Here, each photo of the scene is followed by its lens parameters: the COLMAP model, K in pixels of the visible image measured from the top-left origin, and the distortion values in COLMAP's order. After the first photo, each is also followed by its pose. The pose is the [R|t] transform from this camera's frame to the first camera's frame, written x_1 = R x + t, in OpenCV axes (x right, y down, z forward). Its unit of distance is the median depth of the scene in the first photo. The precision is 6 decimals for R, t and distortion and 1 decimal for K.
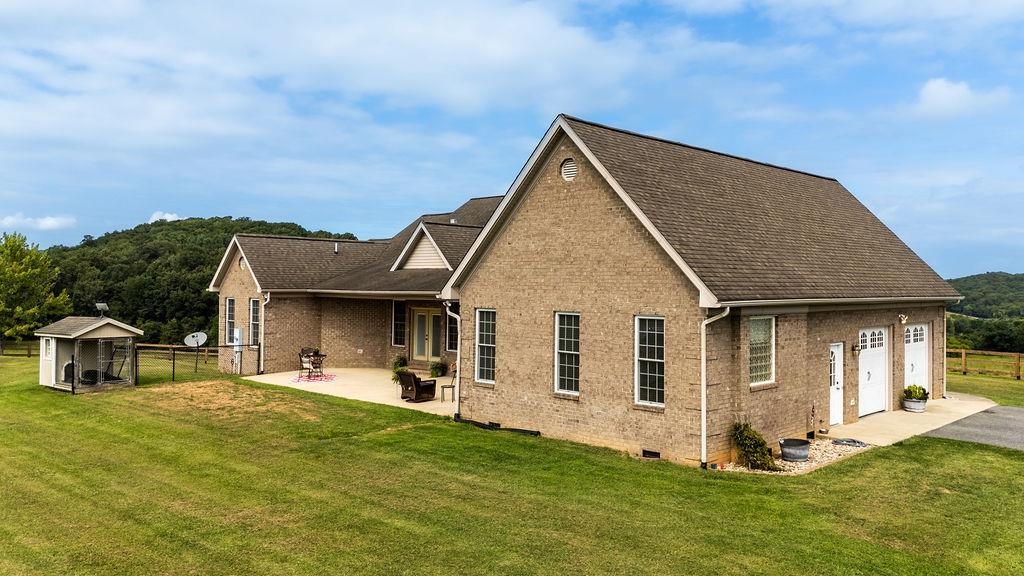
lens RADIAL K [[789.6, 0, 514.9], [0, 789.6, 283.6], [0, 0, 1]] dist [0.027589, -0.002328]
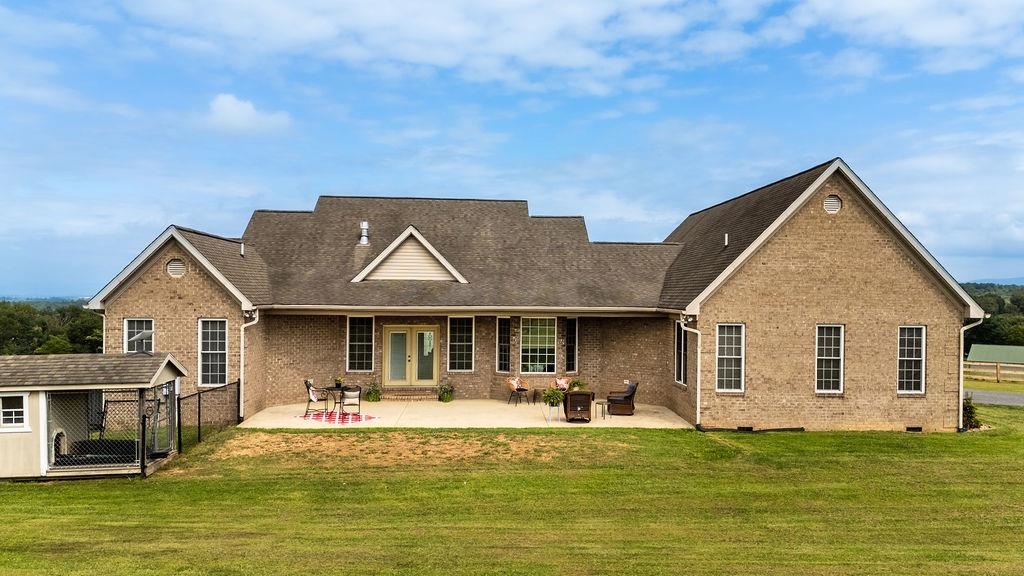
lens RADIAL K [[809.9, 0, 509.3], [0, 809.9, 327.3], [0, 0, 1]] dist [0.028508, 0.001927]
pose [[0.681488, -0.027581, 0.731309, -1.117782], [-0.005210, 0.999081, 0.042535, -0.008610], [-0.731810, -0.032797, 0.680719, 0.498945]]
